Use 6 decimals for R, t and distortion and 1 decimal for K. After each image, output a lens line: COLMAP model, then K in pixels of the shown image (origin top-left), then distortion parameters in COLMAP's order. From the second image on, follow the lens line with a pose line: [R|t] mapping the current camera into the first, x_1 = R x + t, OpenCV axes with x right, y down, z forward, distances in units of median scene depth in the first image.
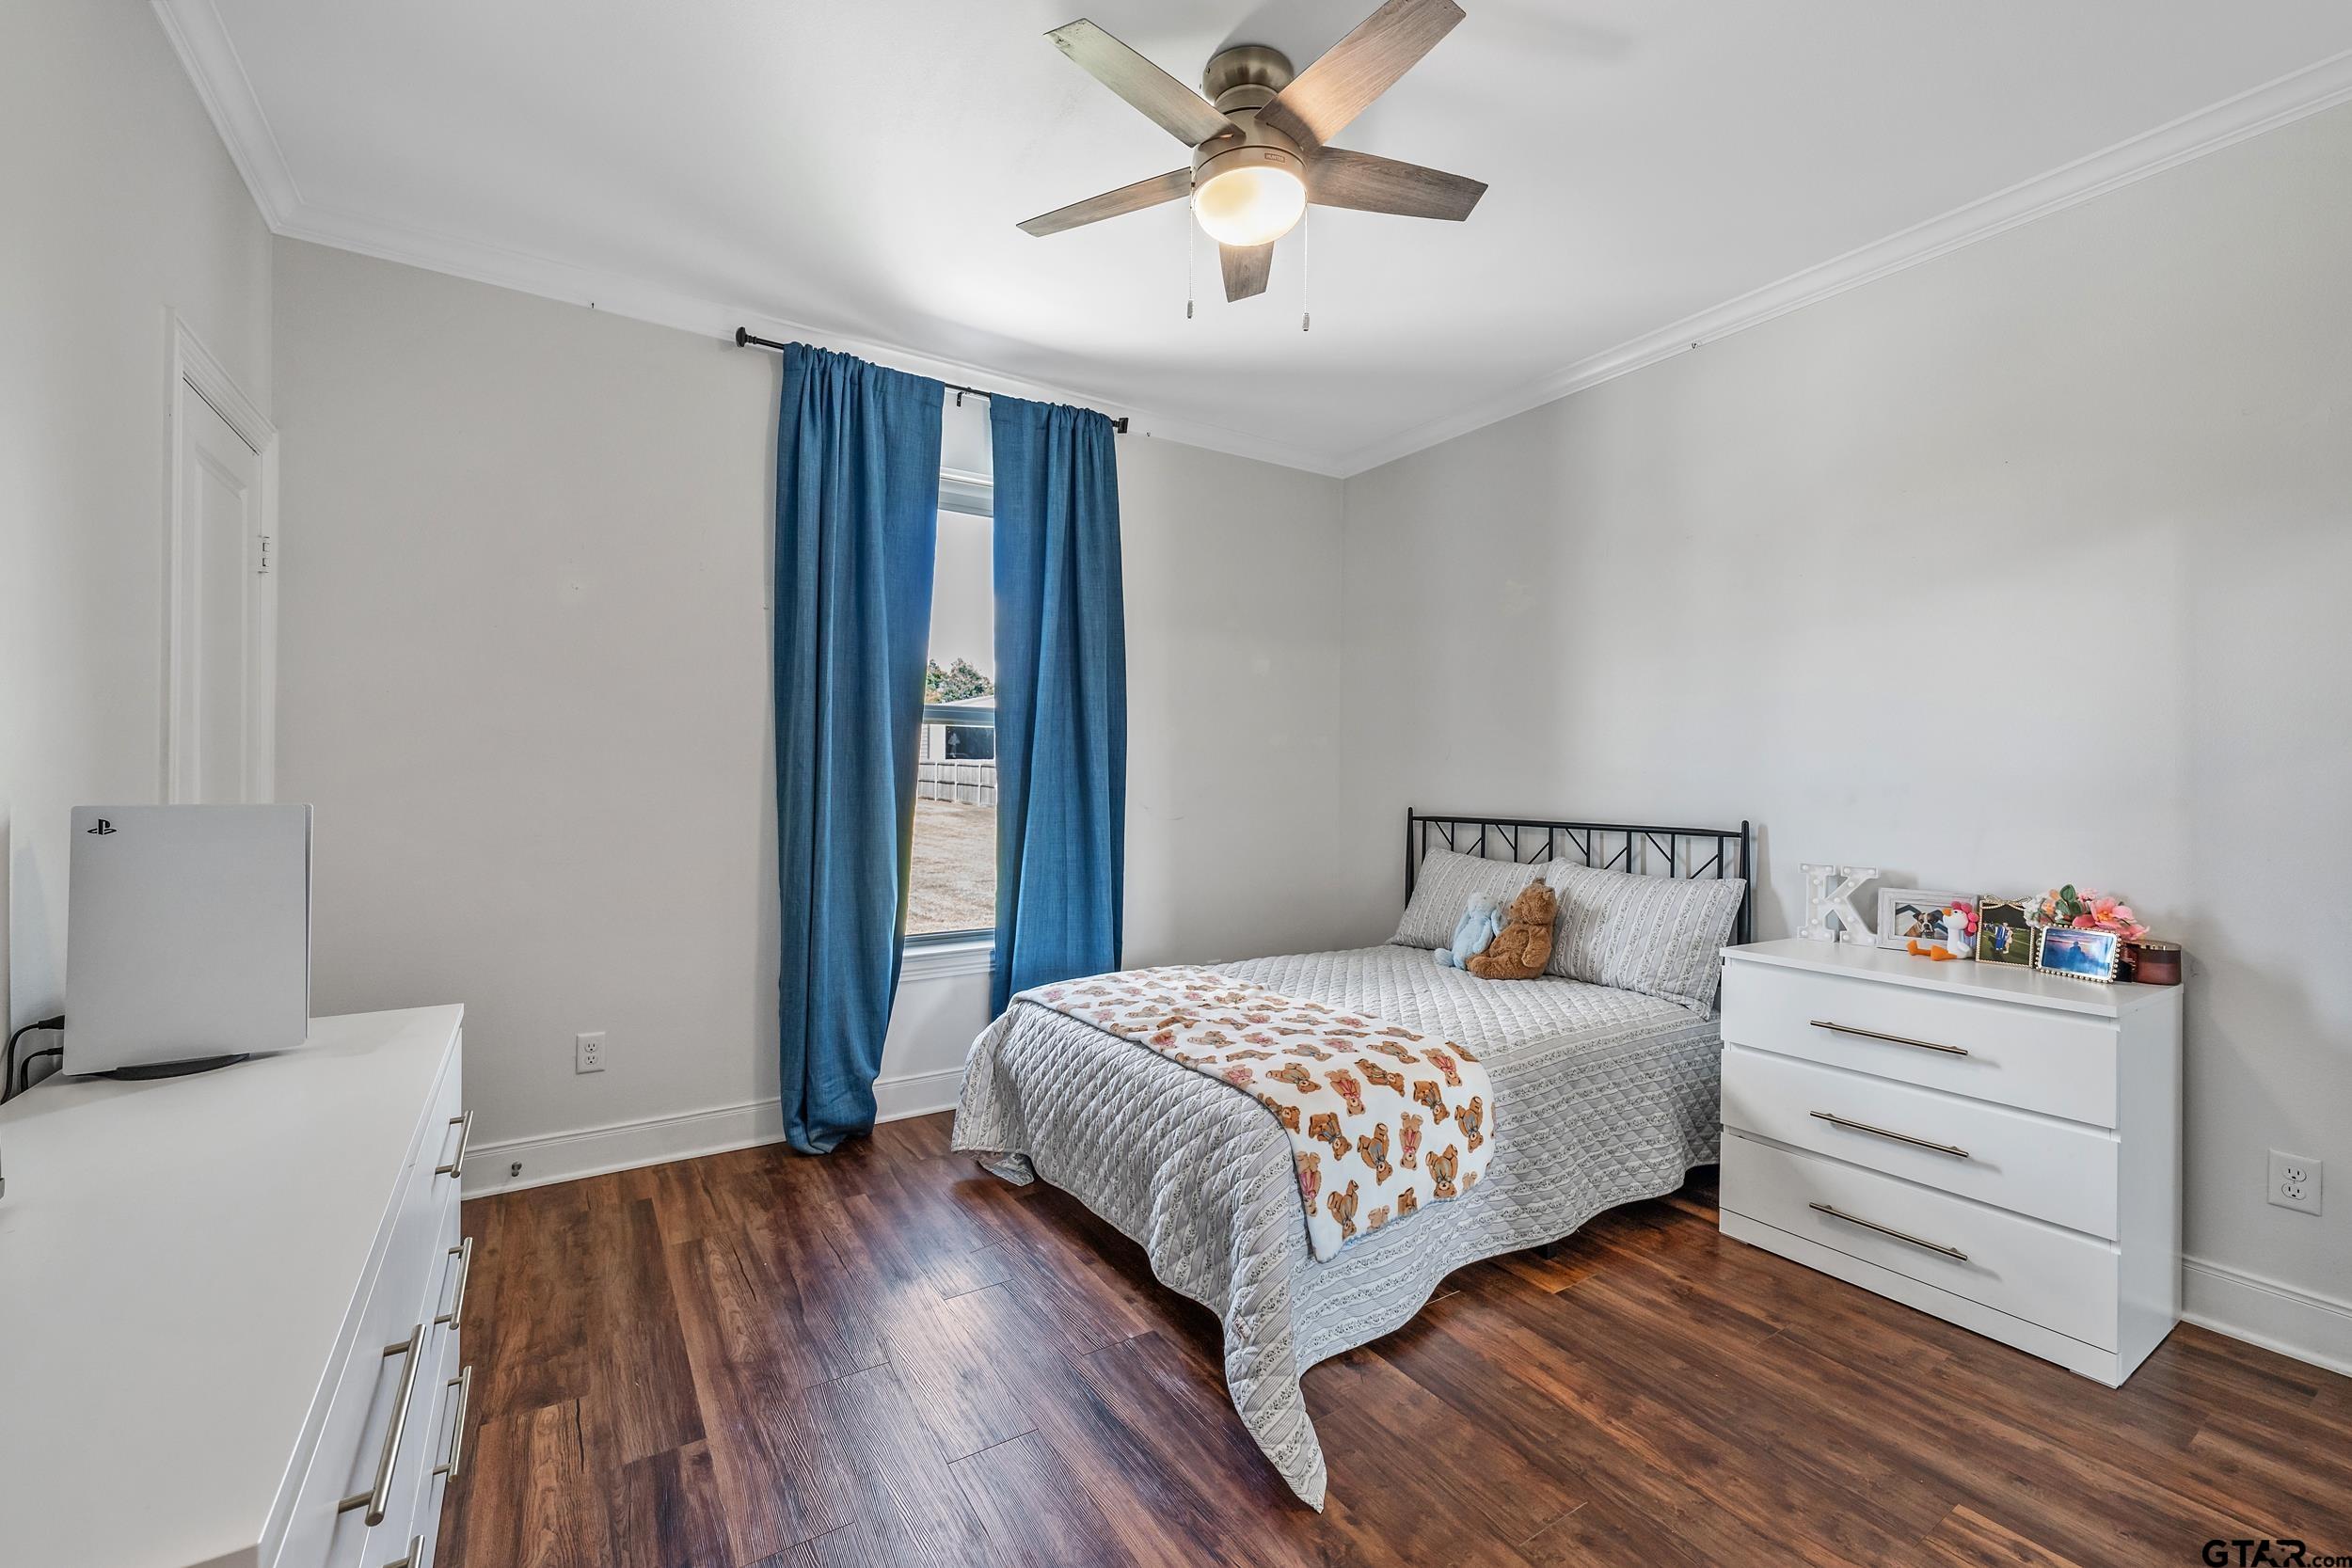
lens RADIAL K [[964.1, 0, 1176.0], [0, 964.1, 784.0], [0, 0, 1]] dist [-0.001689, -0.000002]
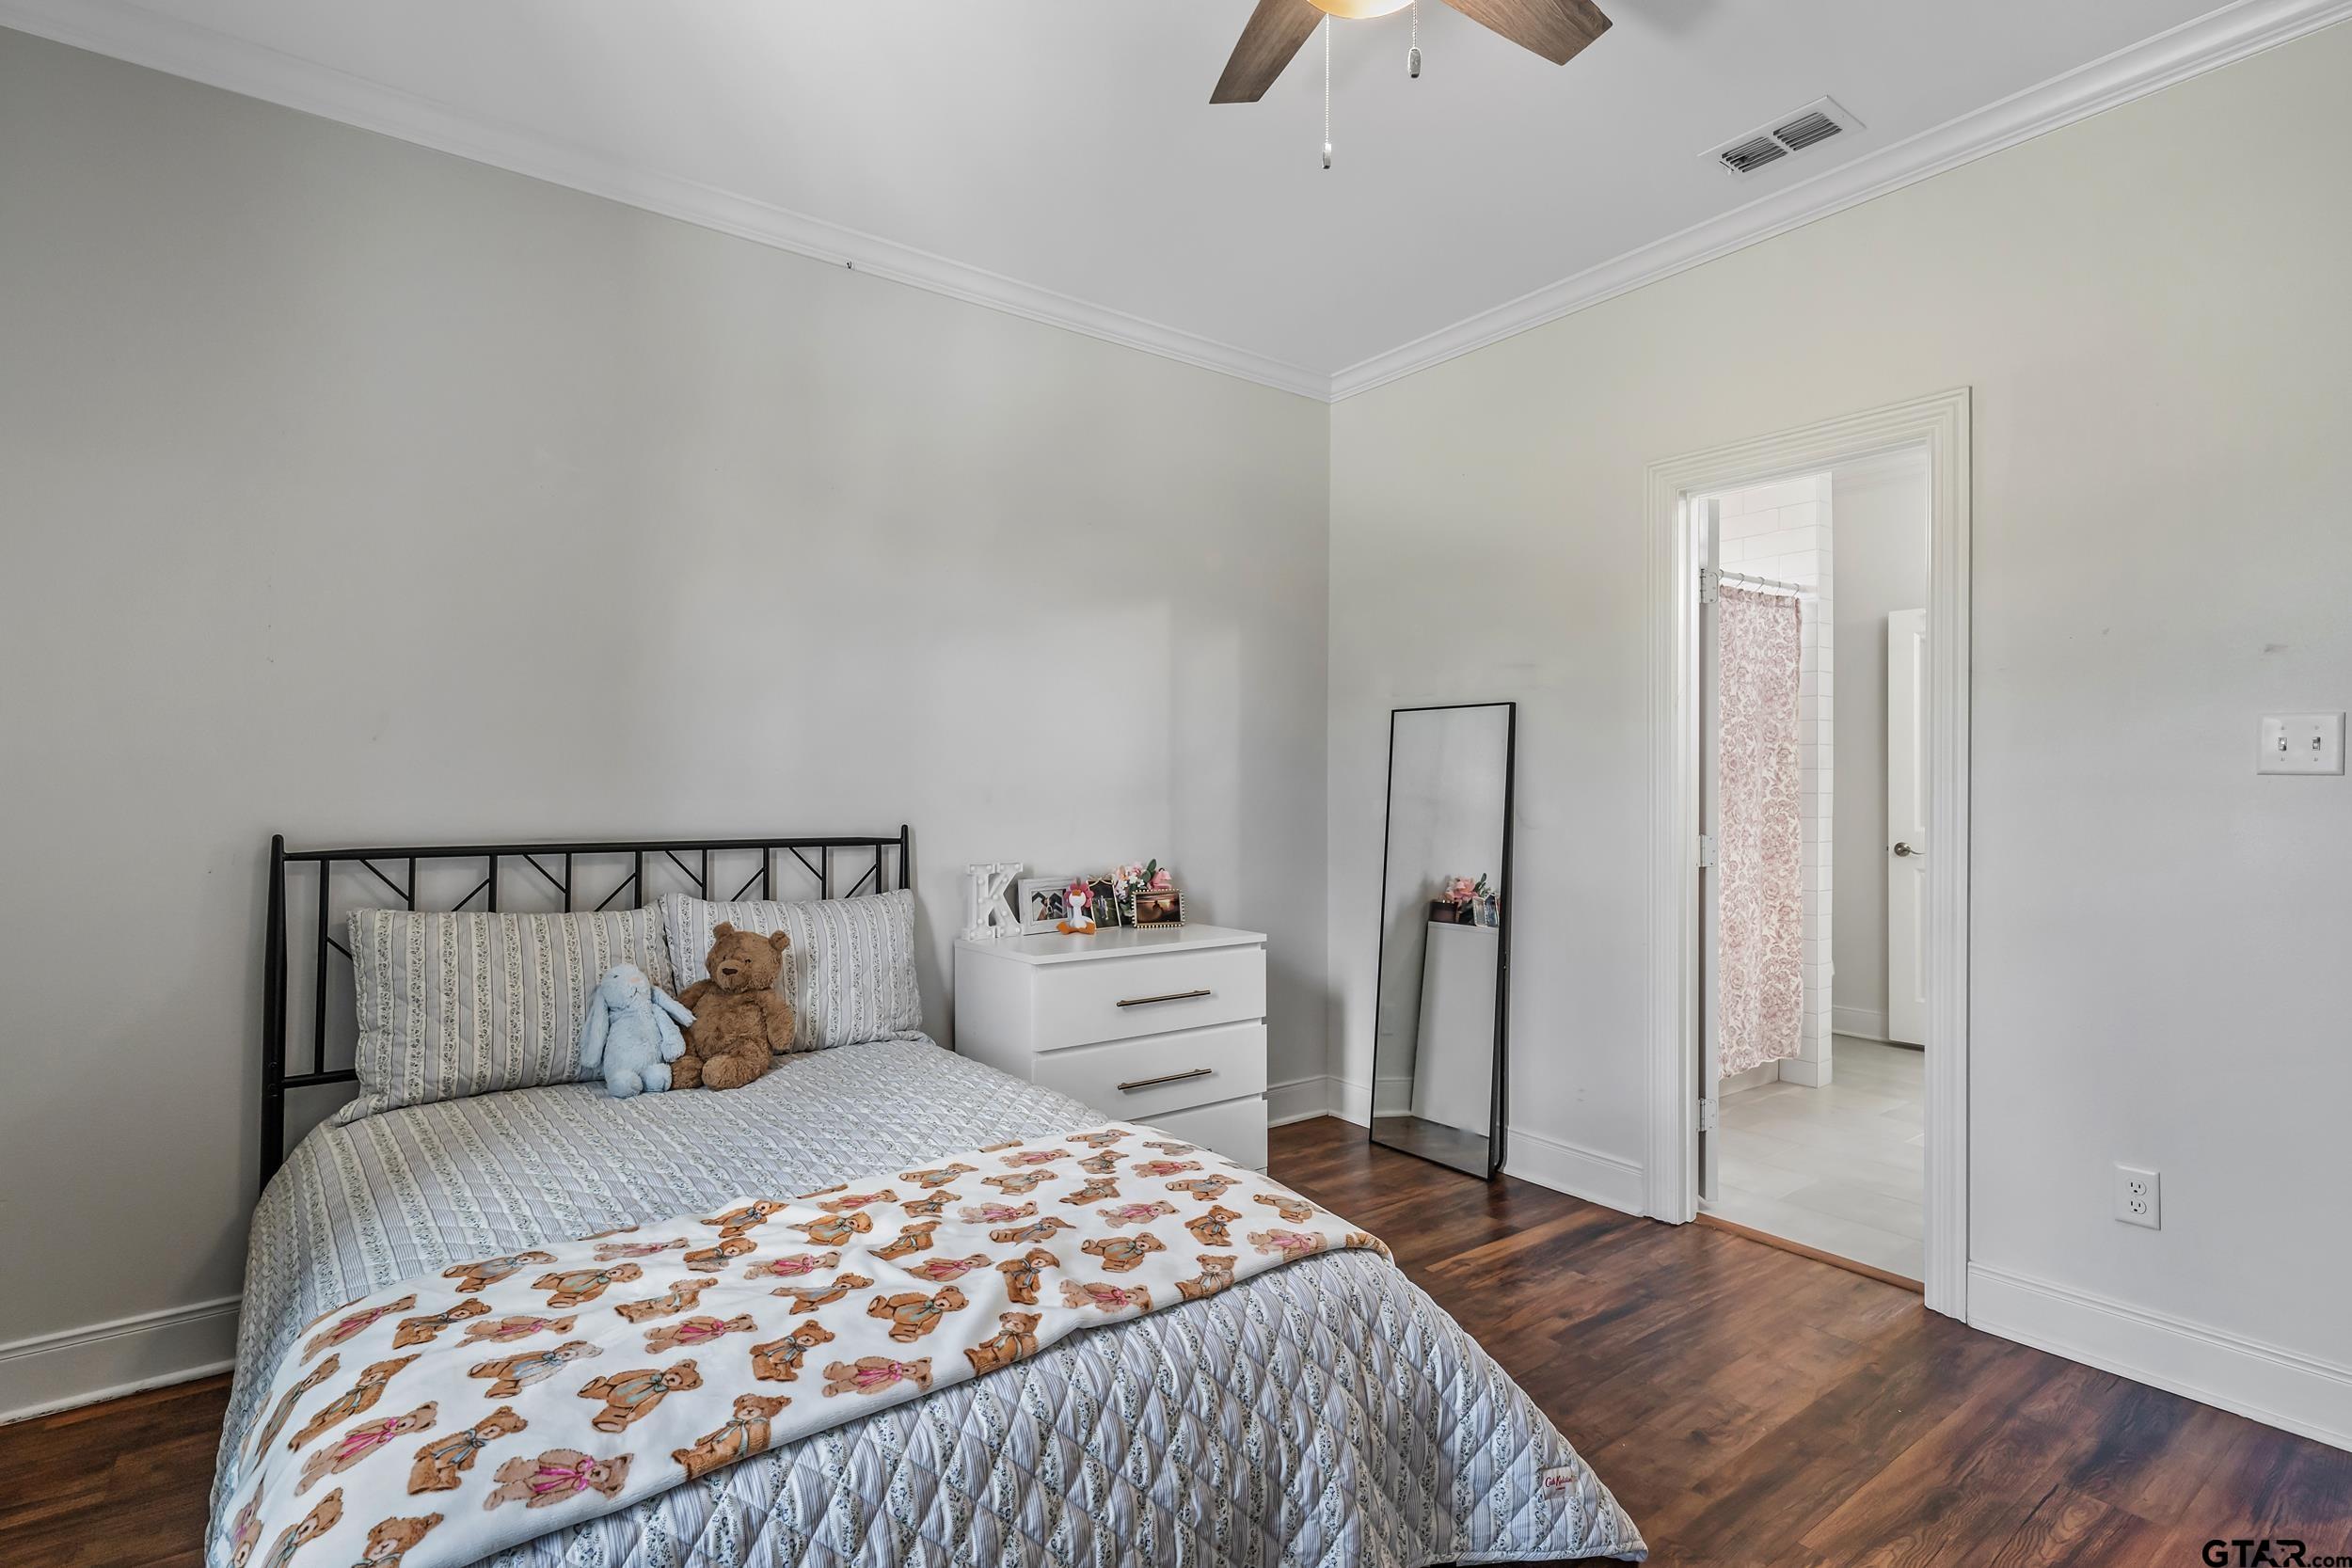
lens RADIAL K [[1142.1, 0, 1176.0], [0, 1142.1, 784.0], [0, 0, 1]] dist [-0.000280, -0.000094]
pose [[-0.070432, -0.006484, 0.997495, -0.547924], [-0.001063, 0.999979, 0.006425, -0.008724], [-0.997516, -0.000608, -0.070438, 0.891048]]
